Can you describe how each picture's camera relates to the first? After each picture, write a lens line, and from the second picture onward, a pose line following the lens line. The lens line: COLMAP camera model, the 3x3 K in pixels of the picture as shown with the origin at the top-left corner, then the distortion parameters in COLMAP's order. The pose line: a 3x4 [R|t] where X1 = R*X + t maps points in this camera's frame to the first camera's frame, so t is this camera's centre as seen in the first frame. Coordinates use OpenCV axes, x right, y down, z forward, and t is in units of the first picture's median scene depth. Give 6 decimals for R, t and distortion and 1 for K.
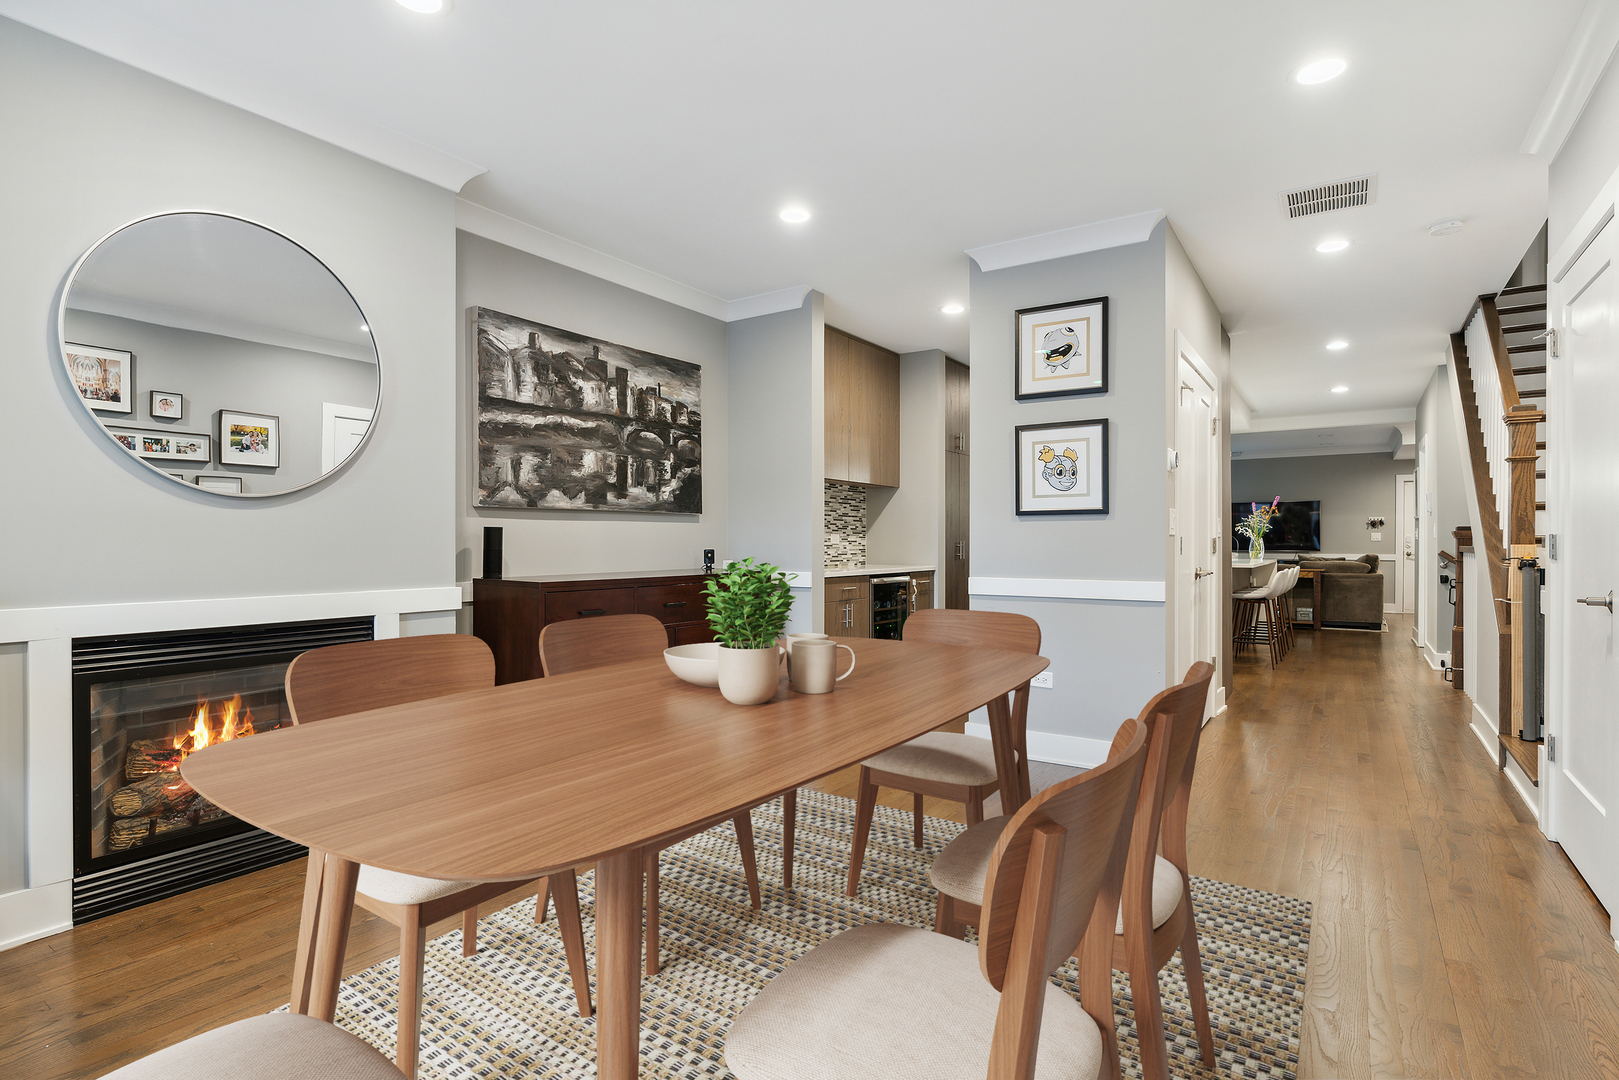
lens RADIAL K [[781.7, 0, 841.7], [0, 781.7, 543.3], [0, 0, 1]] dist [-0.010411, 0.002051]
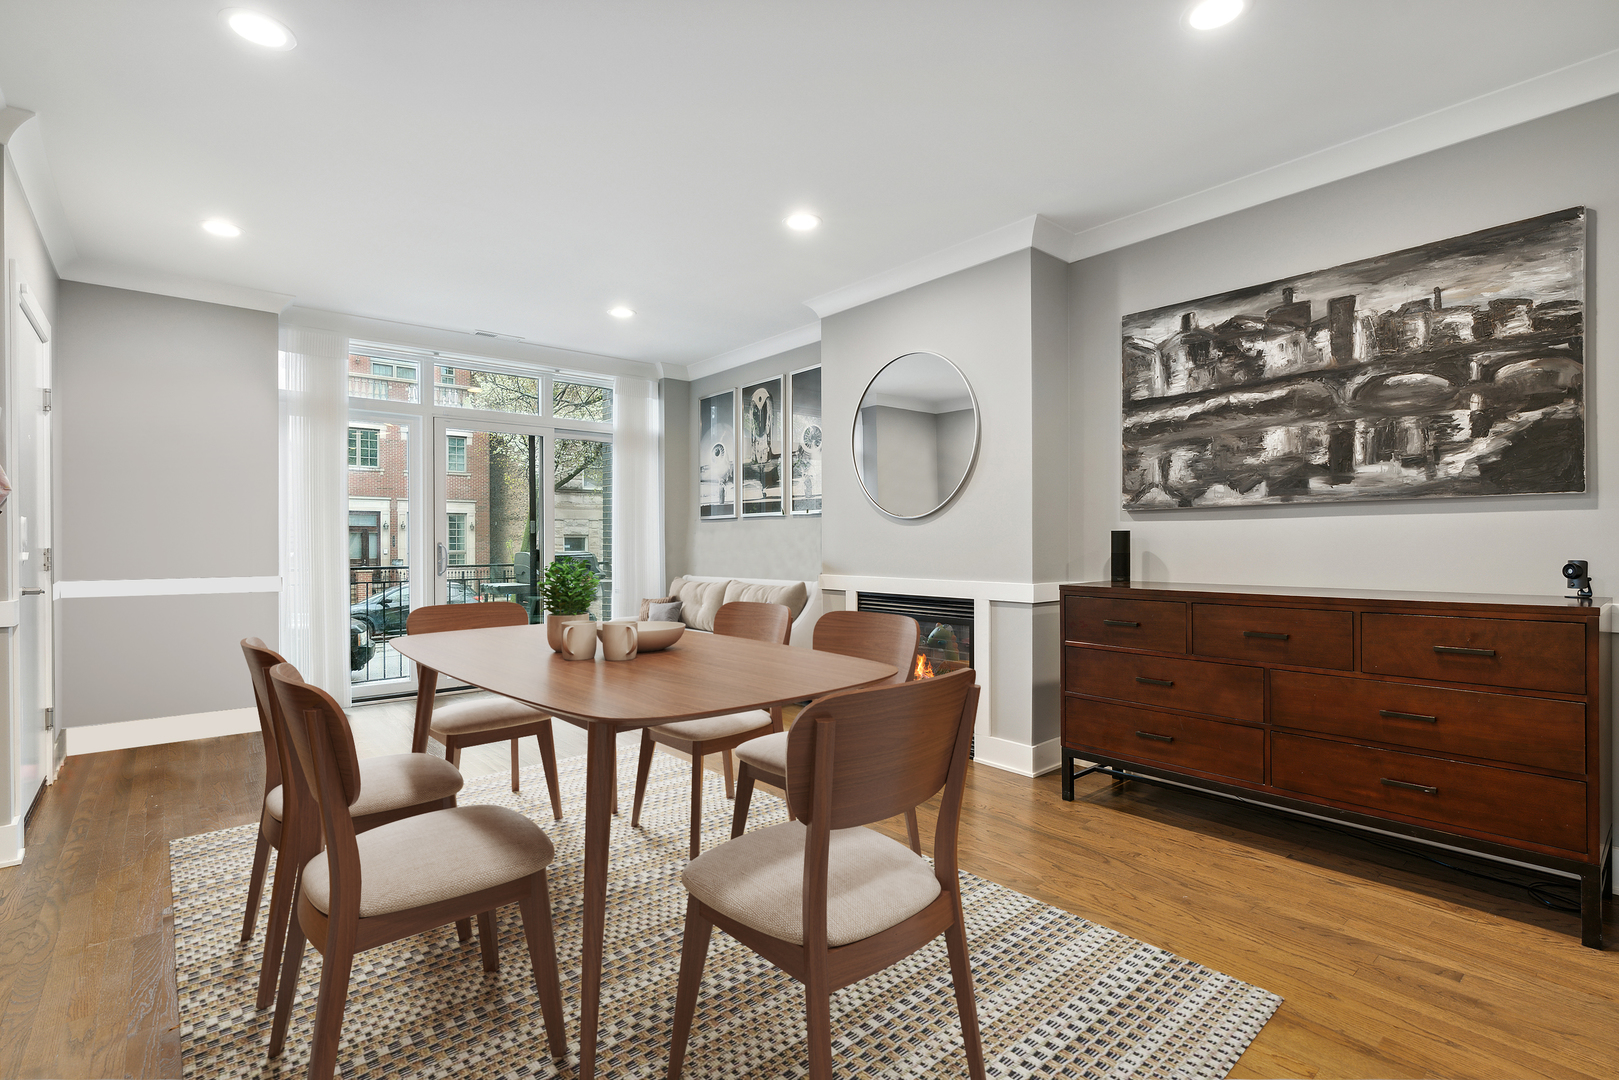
lens RADIAL K [[759.6, 0, 809.2], [0, 759.6, 544.7], [0, 0, 1]] dist [-0.002644, 0.001788]
pose [[-0.277498, 0.006838, -0.960702, 0.534817], [0.004235, 0.999974, 0.005894, -0.008813], [0.960717, -0.002433, -0.277520, 0.768191]]
